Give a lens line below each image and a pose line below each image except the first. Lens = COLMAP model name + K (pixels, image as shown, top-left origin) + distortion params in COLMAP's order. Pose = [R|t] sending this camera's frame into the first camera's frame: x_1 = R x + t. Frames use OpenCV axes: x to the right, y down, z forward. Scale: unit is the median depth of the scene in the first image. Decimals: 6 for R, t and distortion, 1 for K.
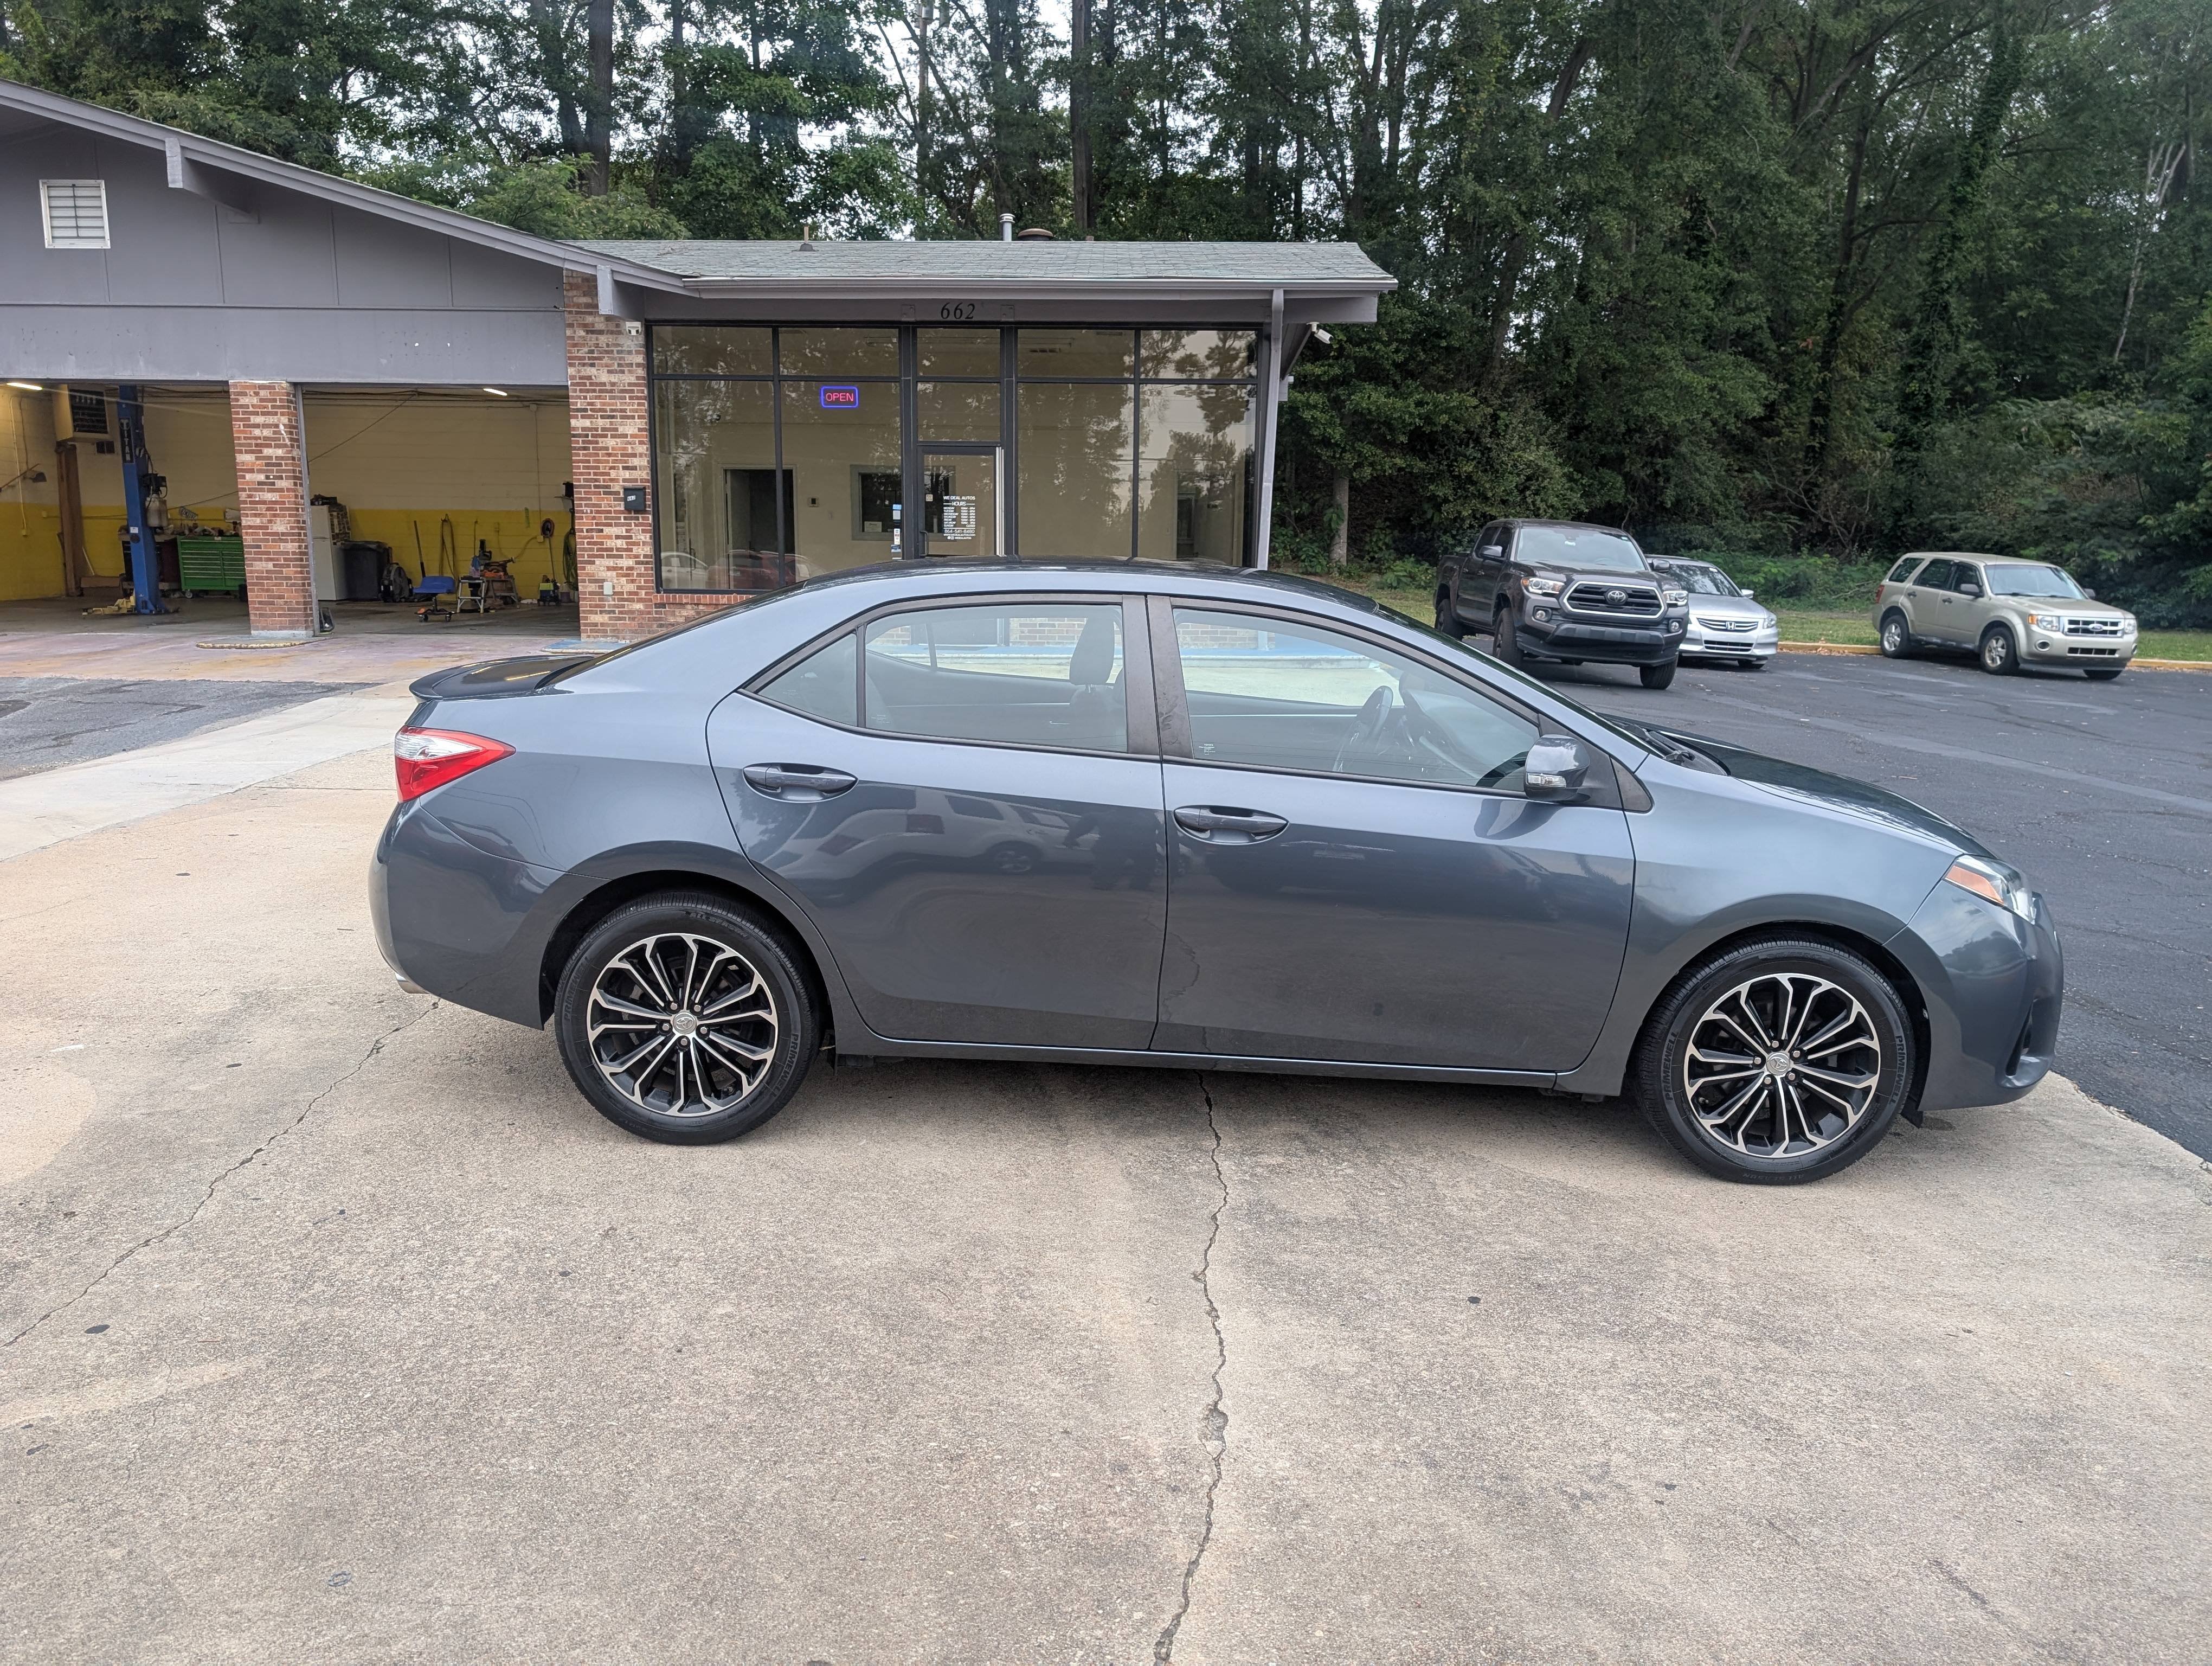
lens RADIAL K [[1592.5, 0, 1087.8], [0, 1592.5, 835.2], [0, 0, 1]] dist [0.019669, -0.018503]
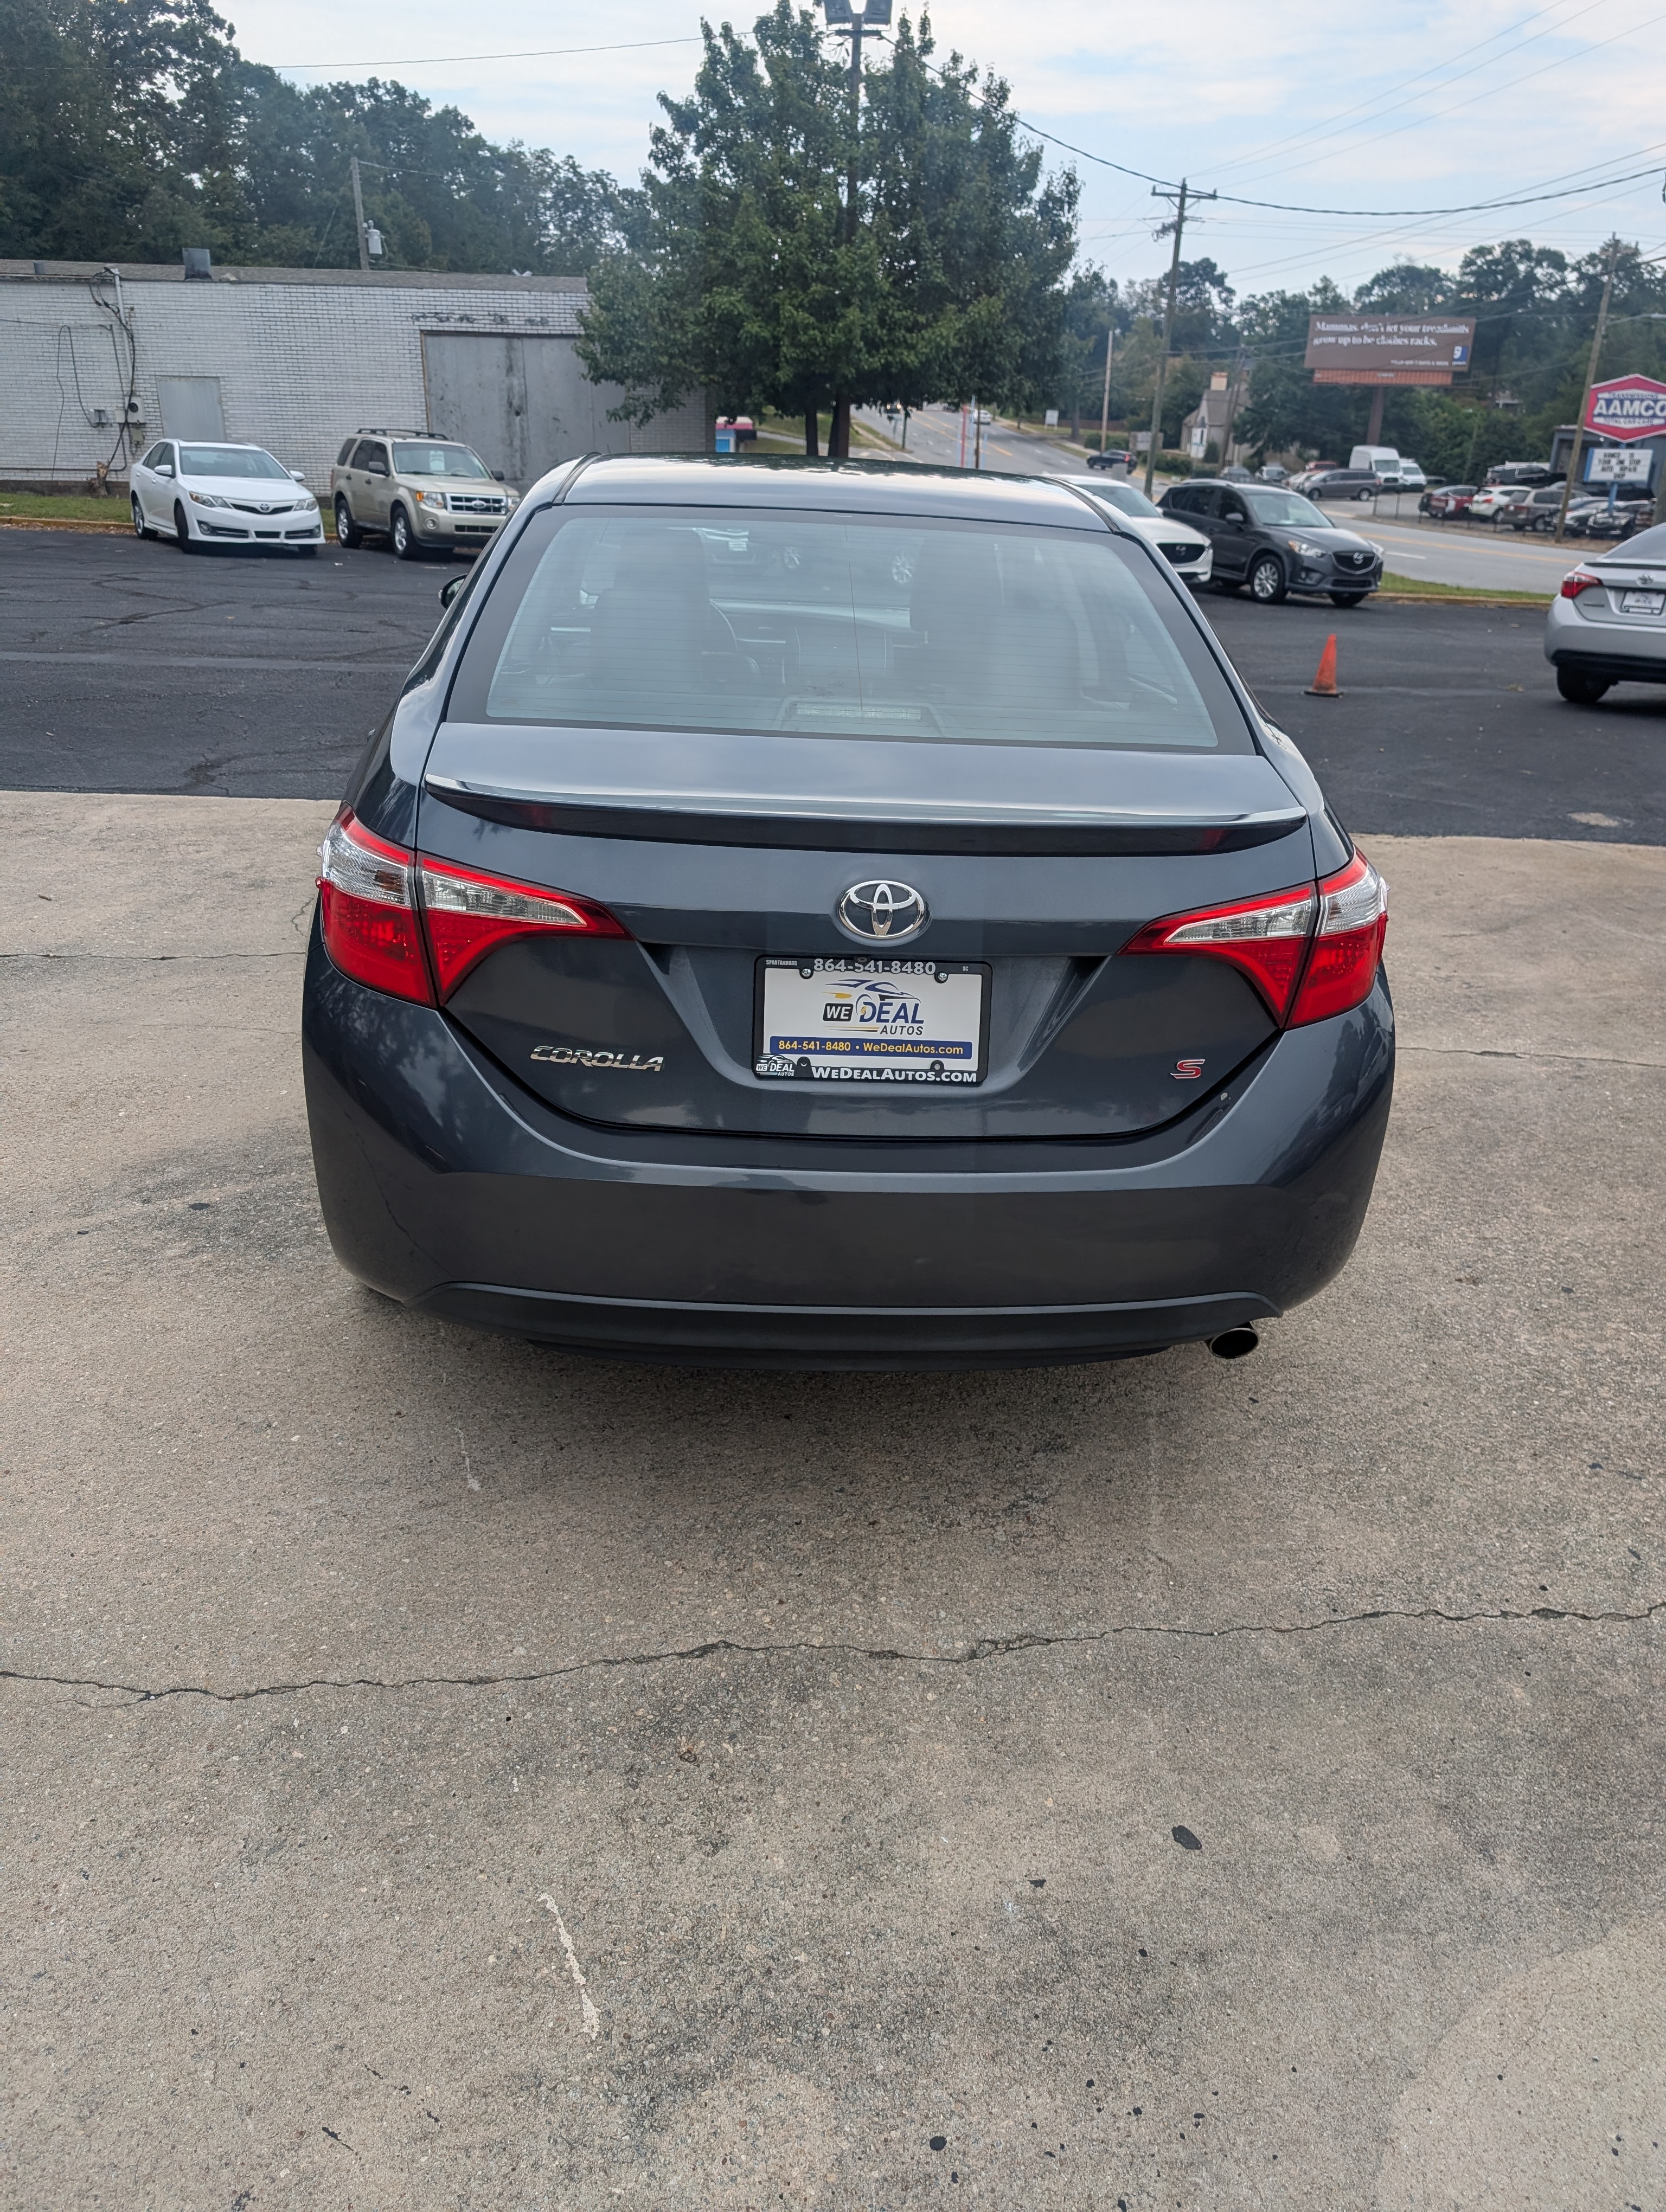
lens RADIAL K [[1592.5, 0, 844.9], [0, 1592.5, 1096.1], [0, 0, 1]] dist [0.019669, -0.018503]
pose [[-0.090346, -0.415074, 0.905291, -0.949989], [0.147648, 0.893381, 0.424348, -0.259827], [-0.984905, 0.172002, -0.019428, 1.218418]]
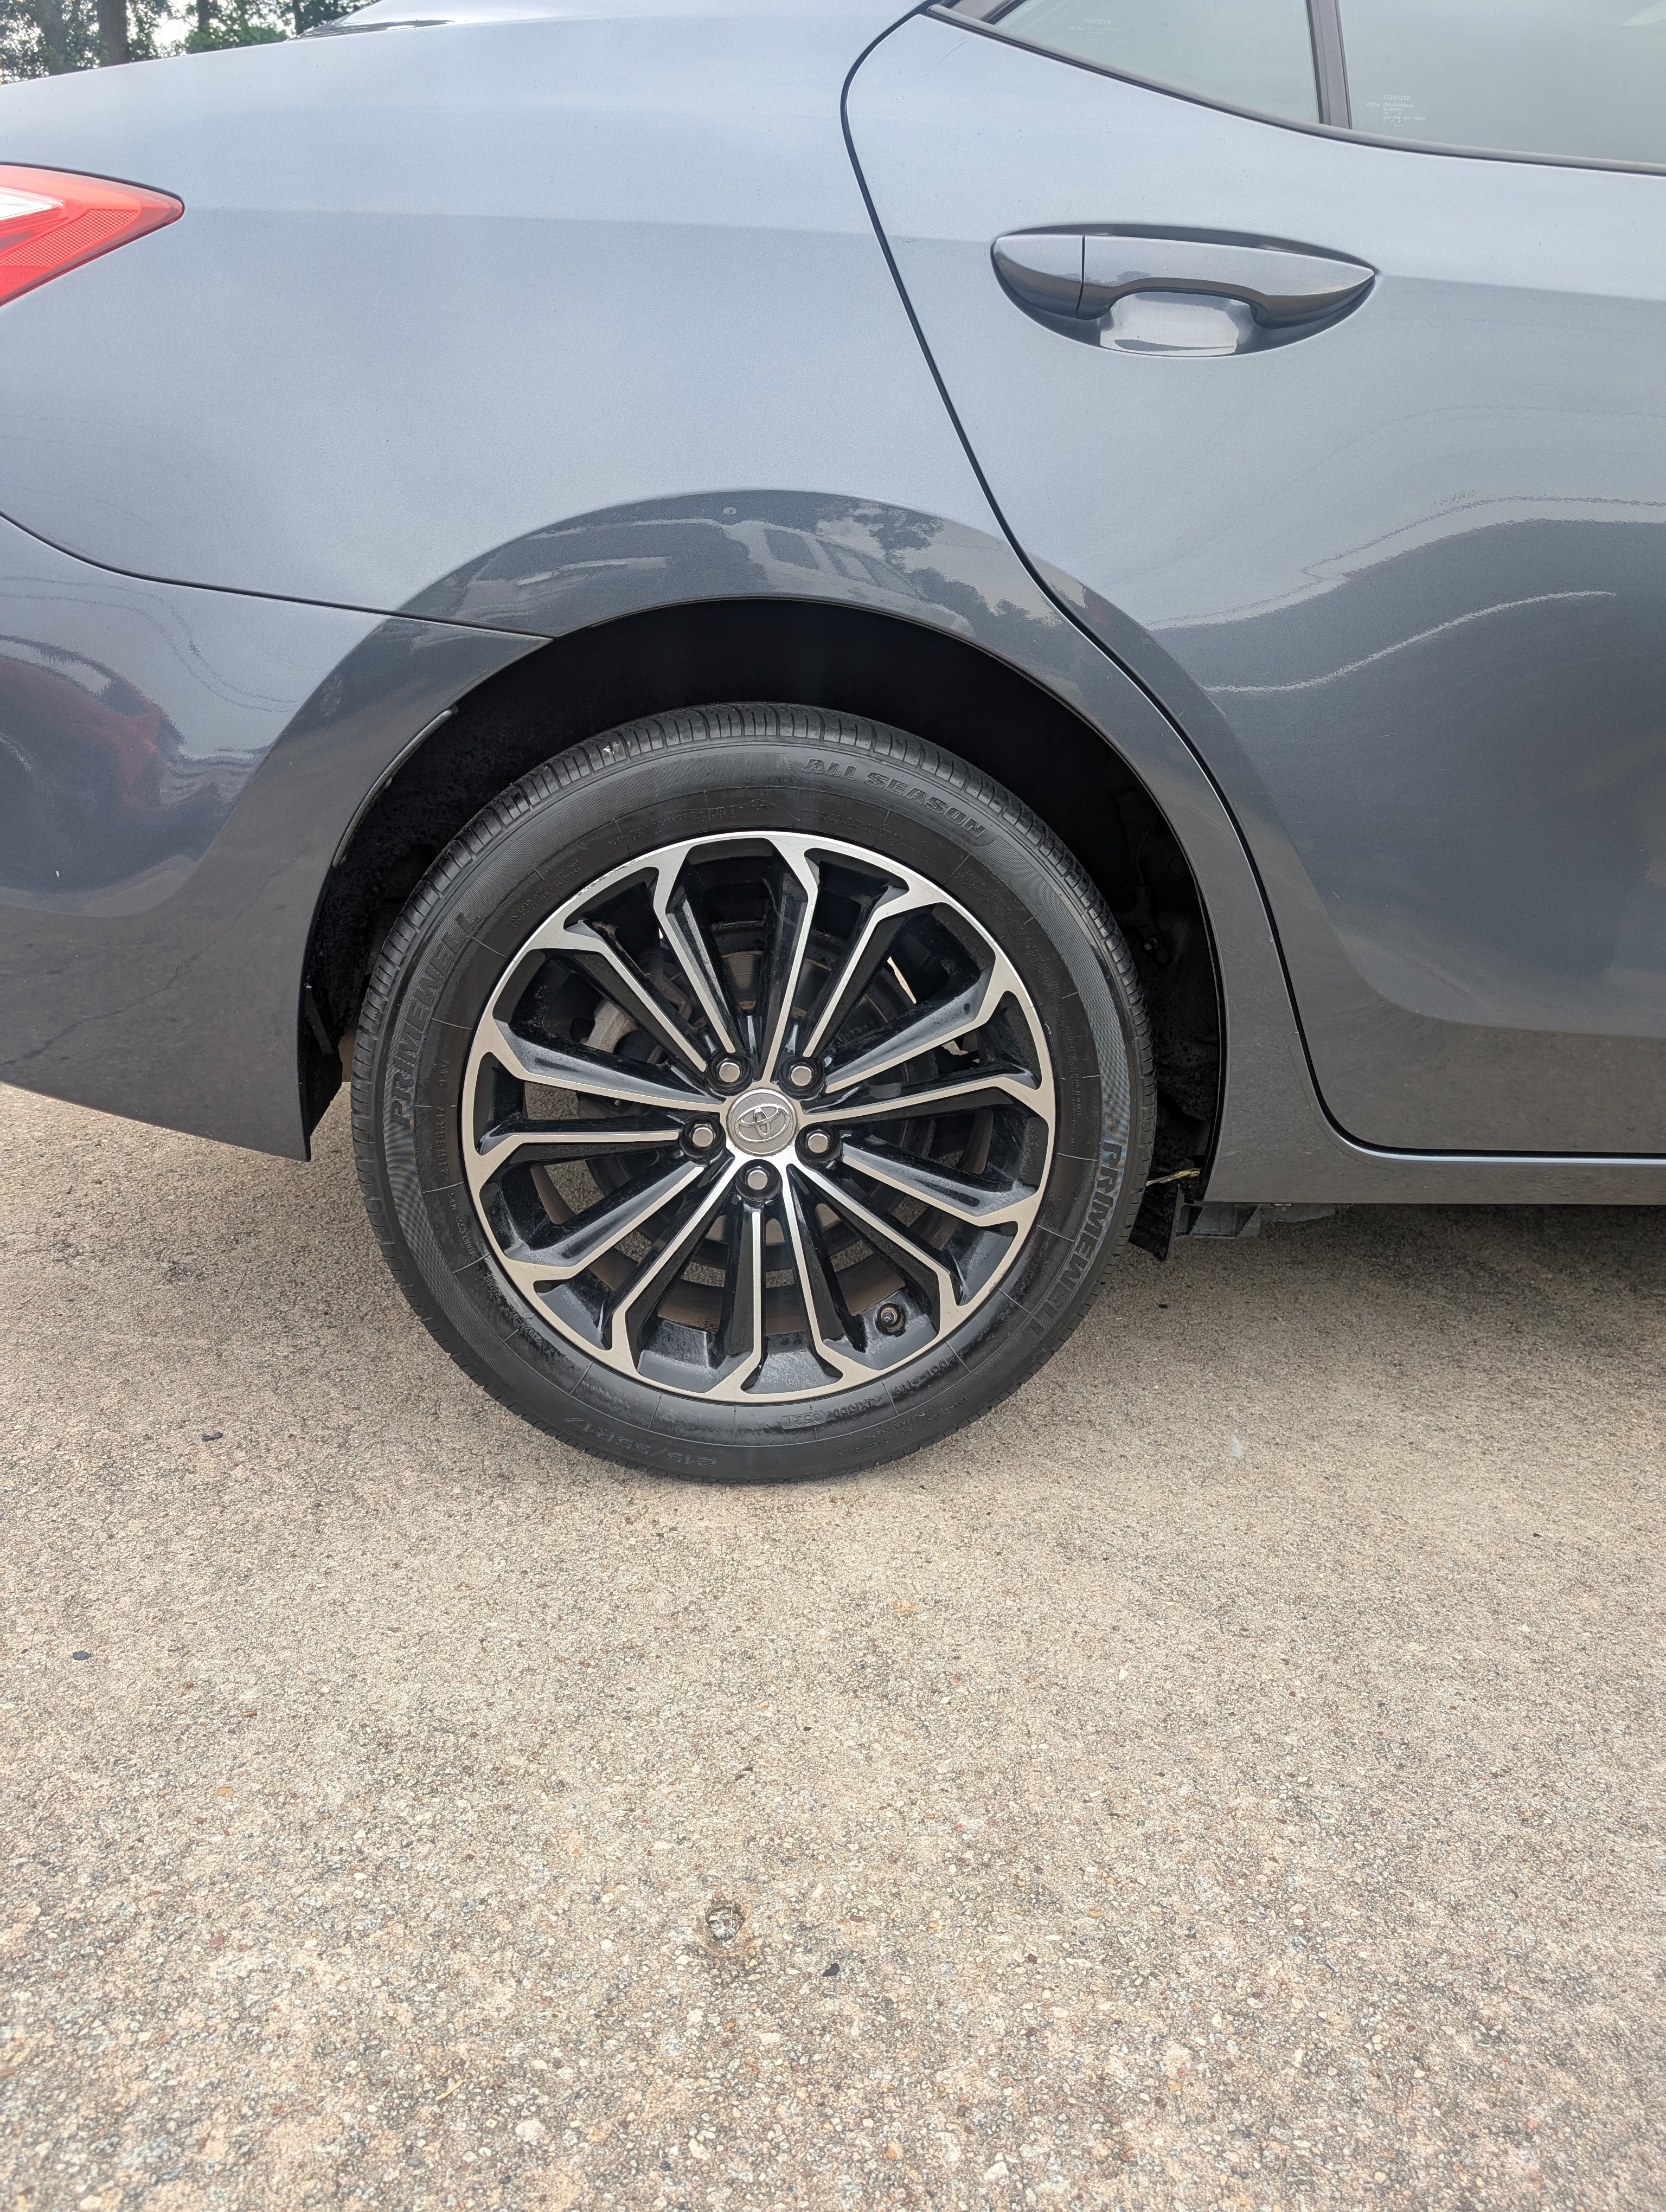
lens RADIAL K [[1592.5, 0, 821.8], [0, 1592.5, 1098.0], [0, 0, 1]] dist [0.019669, -0.018503]
pose [[0.994933, -0.031342, 0.095534, -0.273754], [0.023306, 0.996184, 0.084104, 0.086775], [-0.097806, -0.081451, 0.991867, 0.683531]]
